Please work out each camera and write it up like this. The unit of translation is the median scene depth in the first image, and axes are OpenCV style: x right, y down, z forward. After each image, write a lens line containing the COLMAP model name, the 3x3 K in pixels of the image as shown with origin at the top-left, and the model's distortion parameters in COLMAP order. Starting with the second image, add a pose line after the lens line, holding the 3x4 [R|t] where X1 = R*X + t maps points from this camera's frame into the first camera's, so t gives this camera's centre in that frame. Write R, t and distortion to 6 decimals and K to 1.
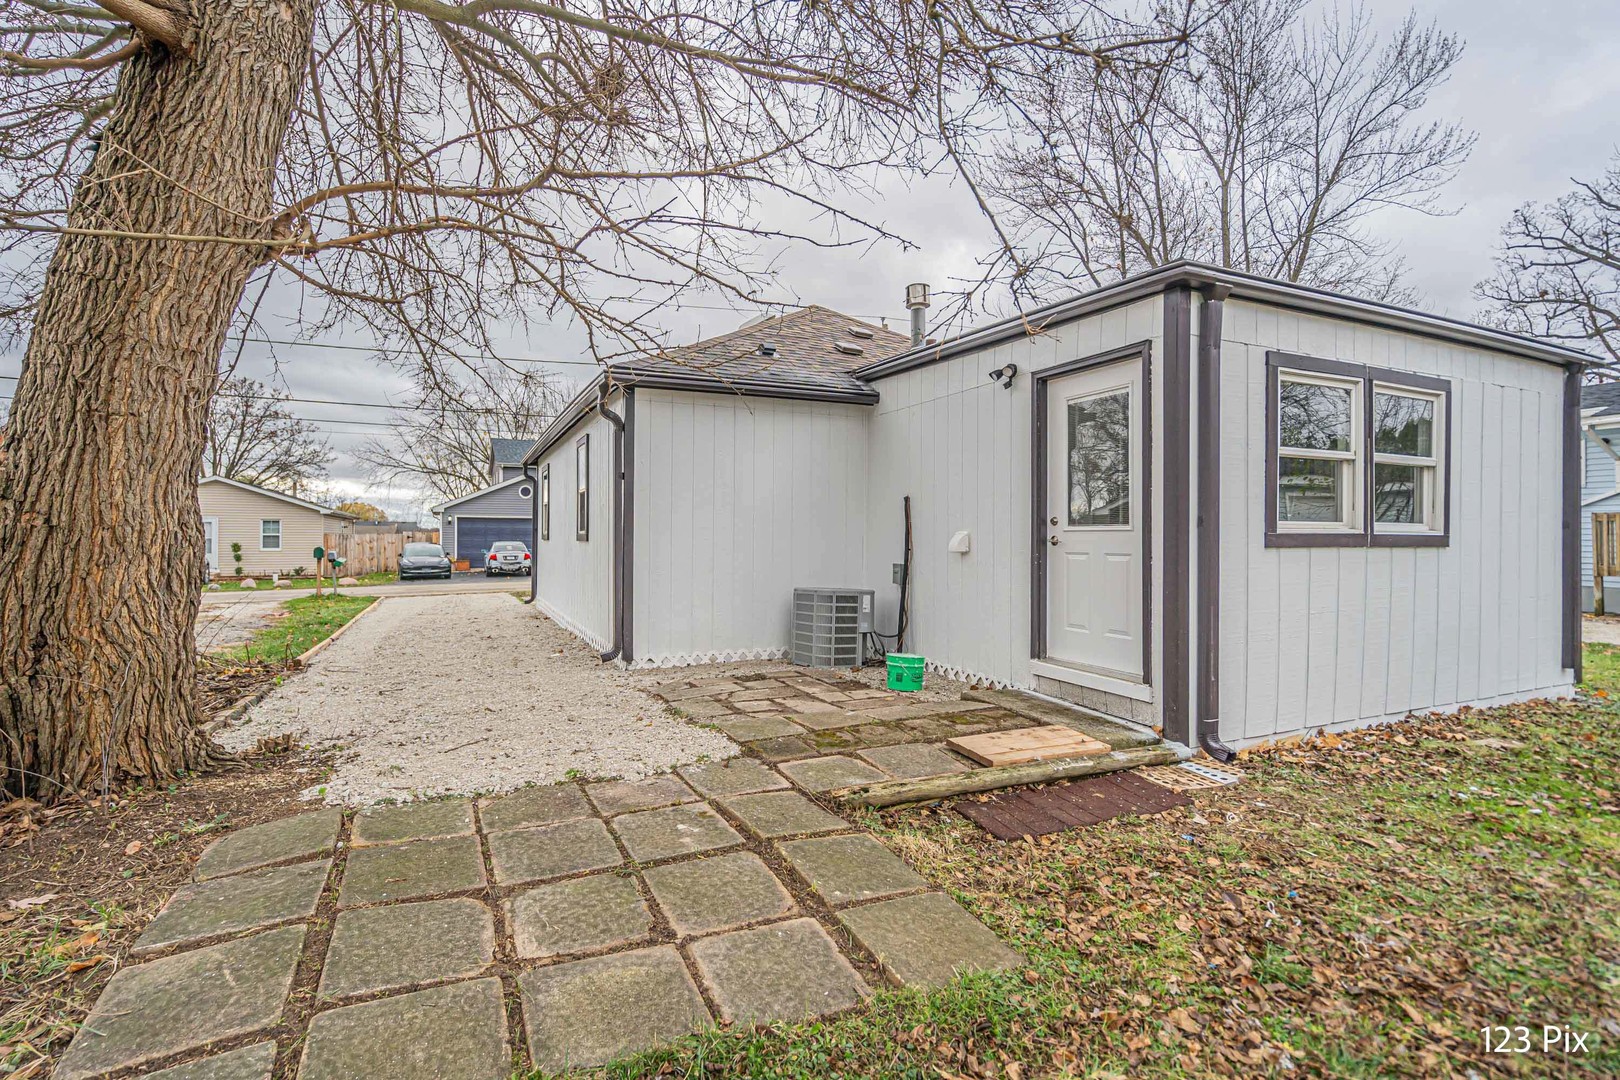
lens RADIAL K [[757.0, 0, 793.2], [0, 757.0, 544.9], [0, 0, 1]] dist [-0.001479, 0.000068]
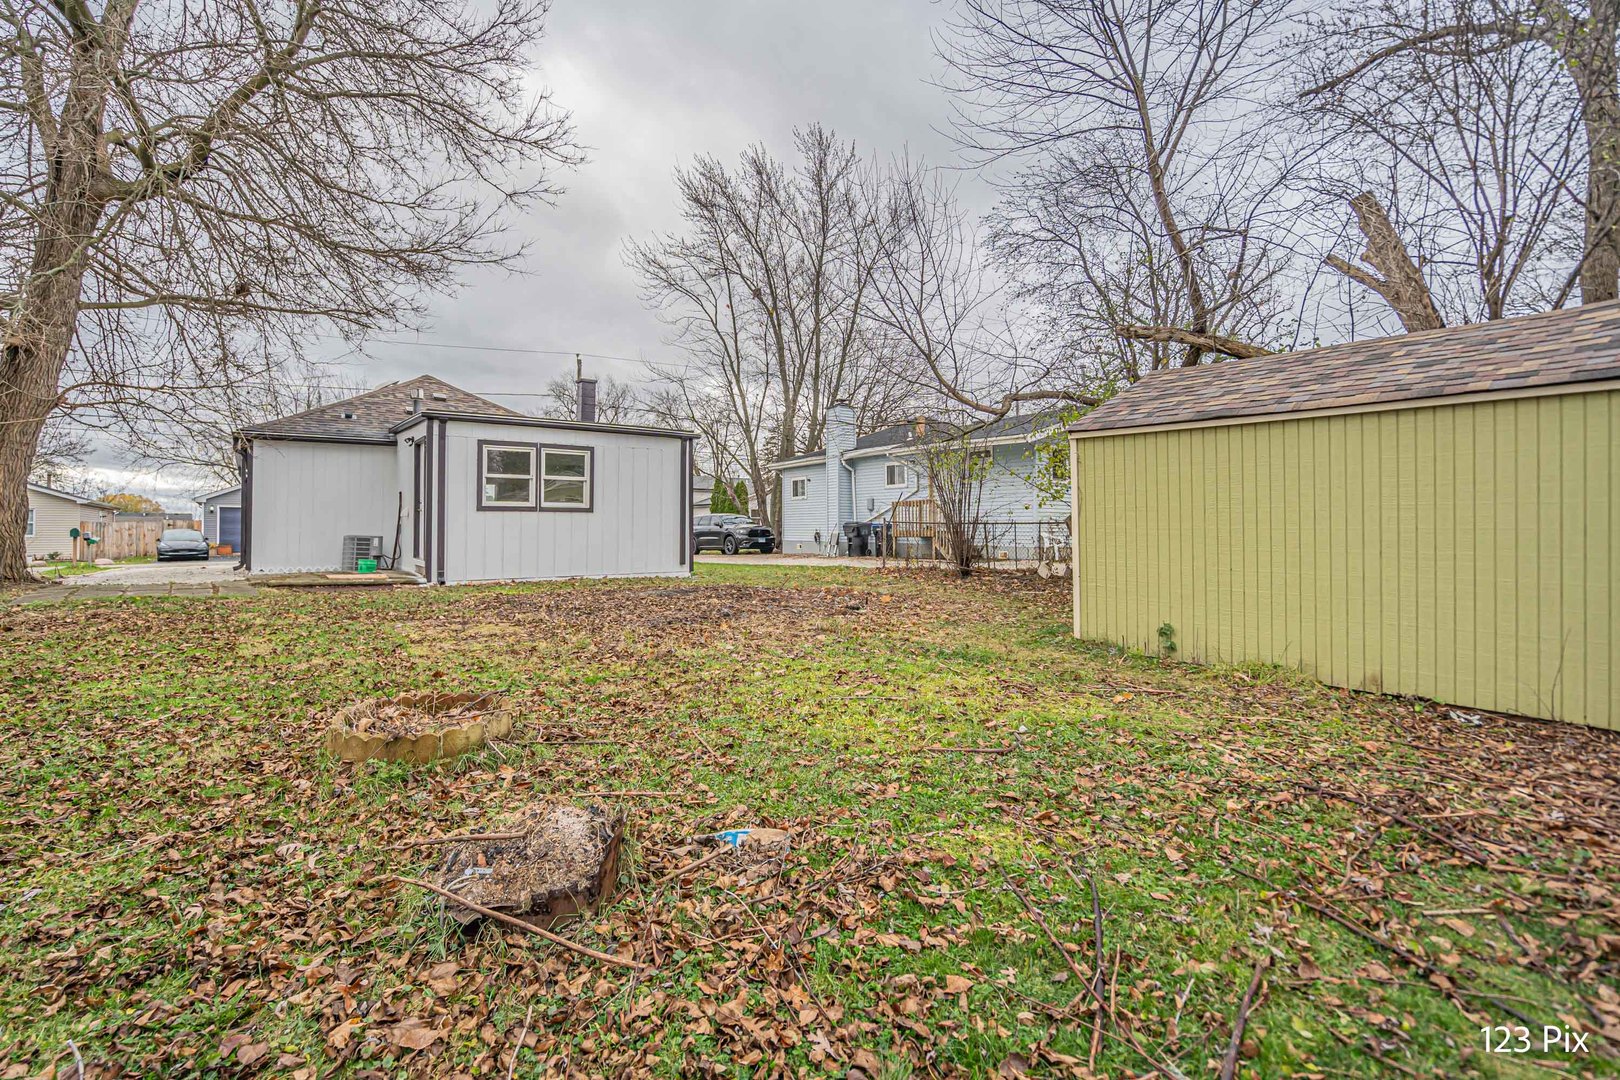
lens RADIAL K [[765.0, 0, 809.0], [0, 765.0, 524.5], [0, 0, 1]] dist [-0.002495, -0.000562]
pose [[0.978998, -0.005805, 0.203789, 0.825360], [0.009226, 0.999832, -0.015841, 0.071468], [-0.203662, 0.017389, 0.978887, -1.304107]]
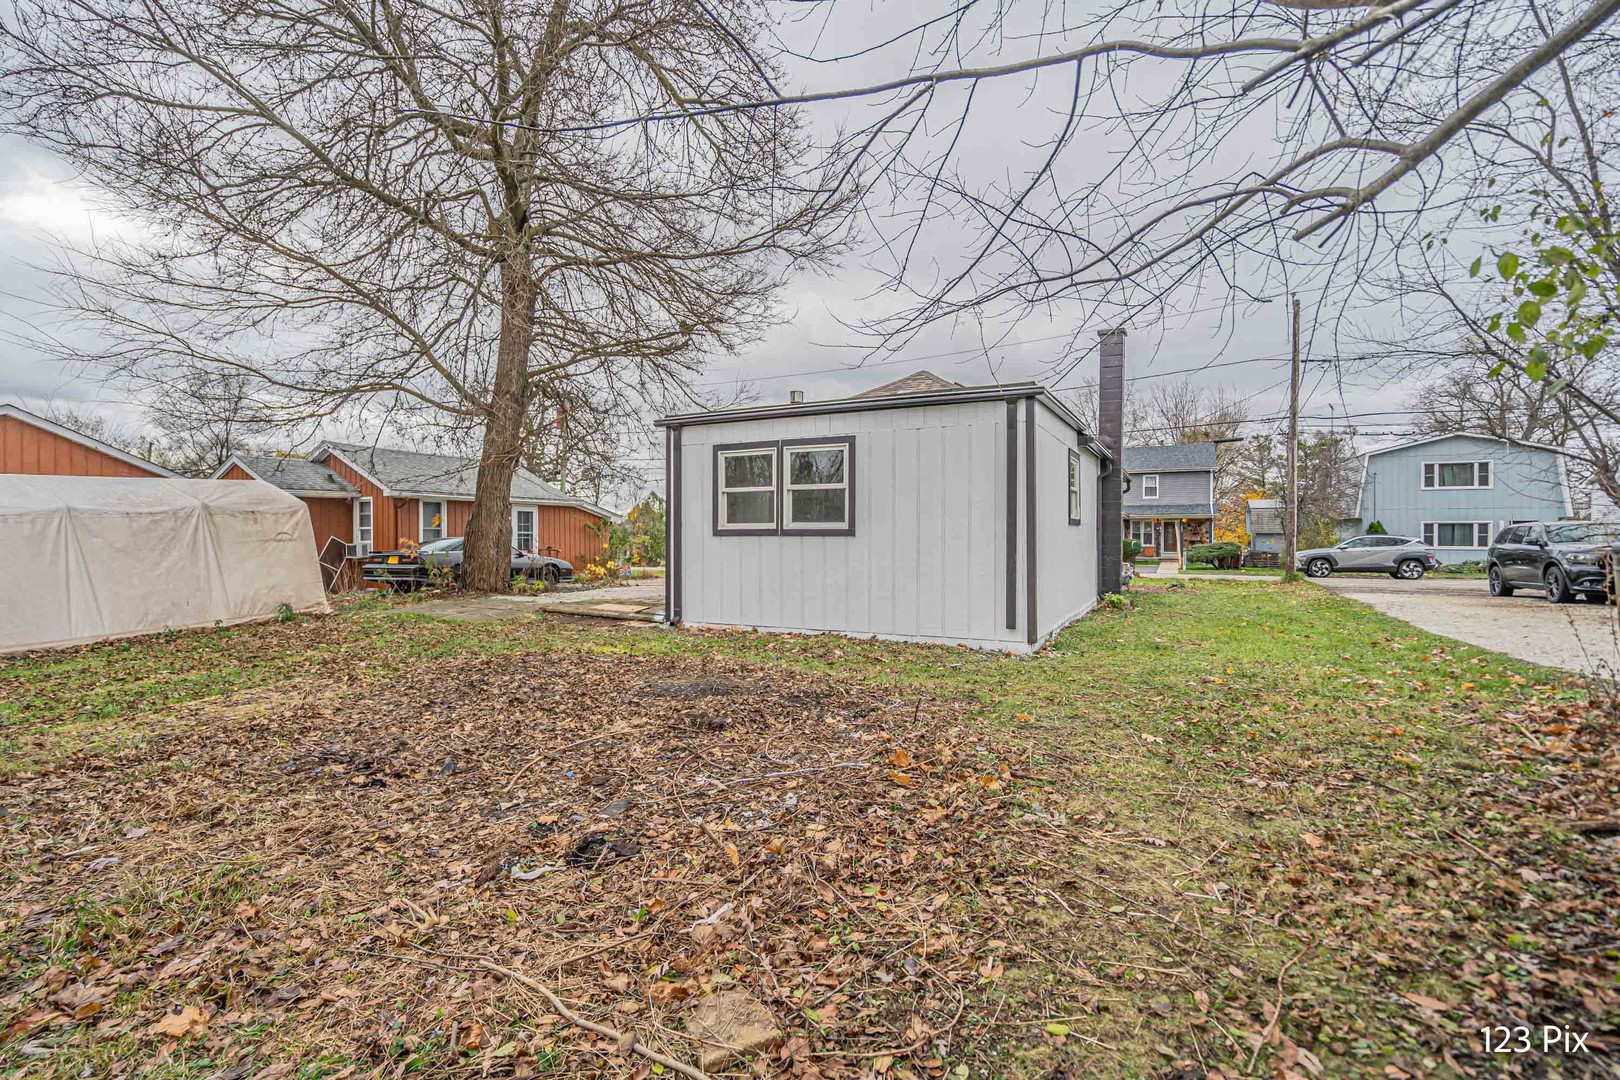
lens RADIAL K [[757.0, 0, 793.2], [0, 757.0, 544.9], [0, 0, 1]] dist [-0.001479, 0.000068]
pose [[0.609161, 0.004899, -0.793031, 1.647881], [-0.002556, 0.999988, 0.004215, 0.011963], [0.793042, -0.000540, 0.609166, -0.092050]]
